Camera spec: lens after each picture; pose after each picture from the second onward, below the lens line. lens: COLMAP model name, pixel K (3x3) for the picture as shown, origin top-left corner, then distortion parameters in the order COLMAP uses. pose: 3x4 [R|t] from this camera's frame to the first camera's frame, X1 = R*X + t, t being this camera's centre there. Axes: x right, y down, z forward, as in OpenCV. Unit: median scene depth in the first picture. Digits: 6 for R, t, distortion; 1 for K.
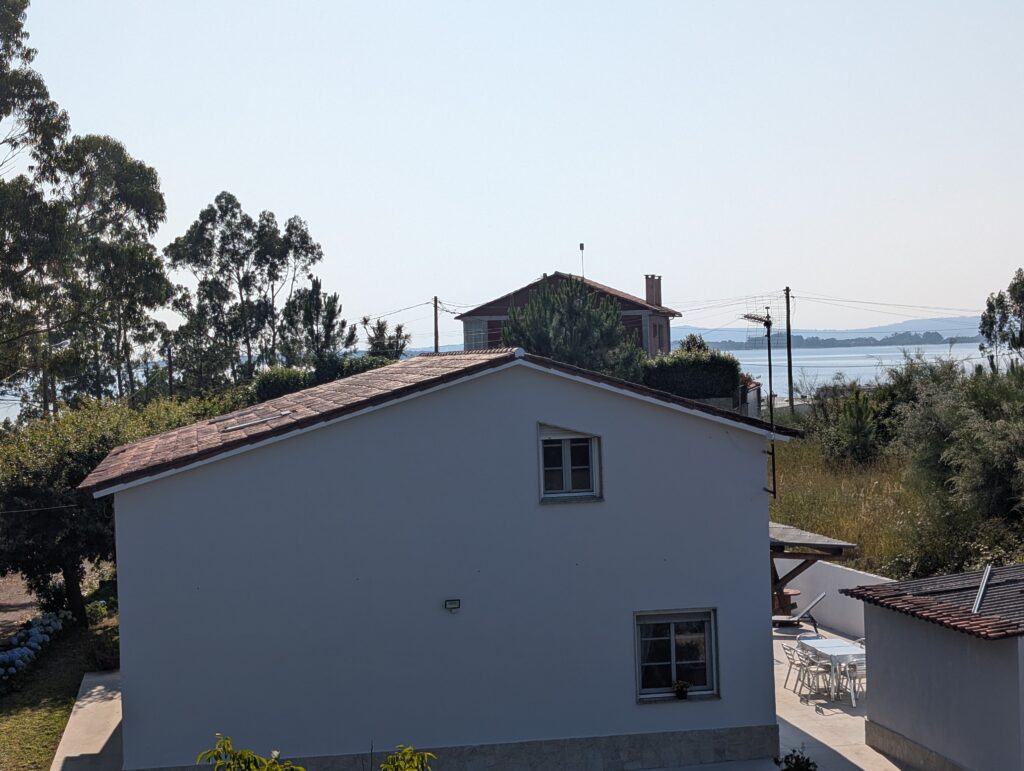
lens RADIAL K [[1485.9, 0, 512.0], [0, 1485.9, 385.5], [0, 0, 1]] dist [0.213408, 0.000624]
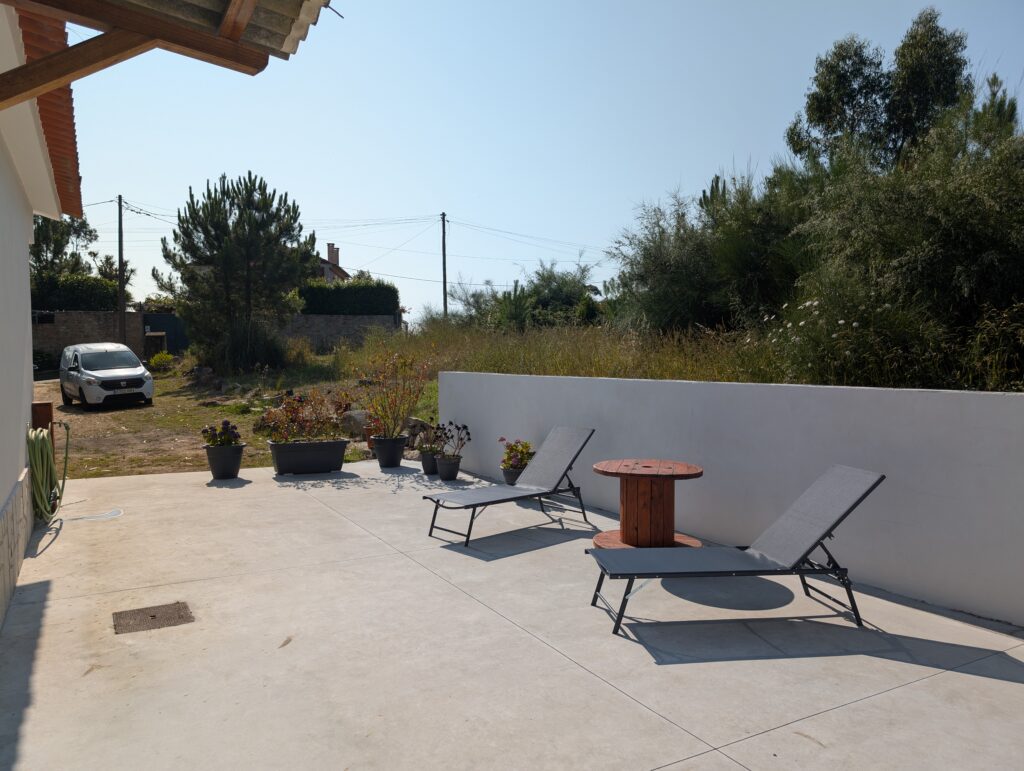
lens RADIAL K [[720.0, 0, 517.1], [0, 720.0, 393.3], [0, 0, 1]] dist [0.012230, -0.006709]
pose [[0.942147, 0.005048, 0.335163, 0.038456], [-0.019847, 0.998973, 0.040743, 0.048264], [-0.334613, -0.045038, 0.941279, 0.363554]]
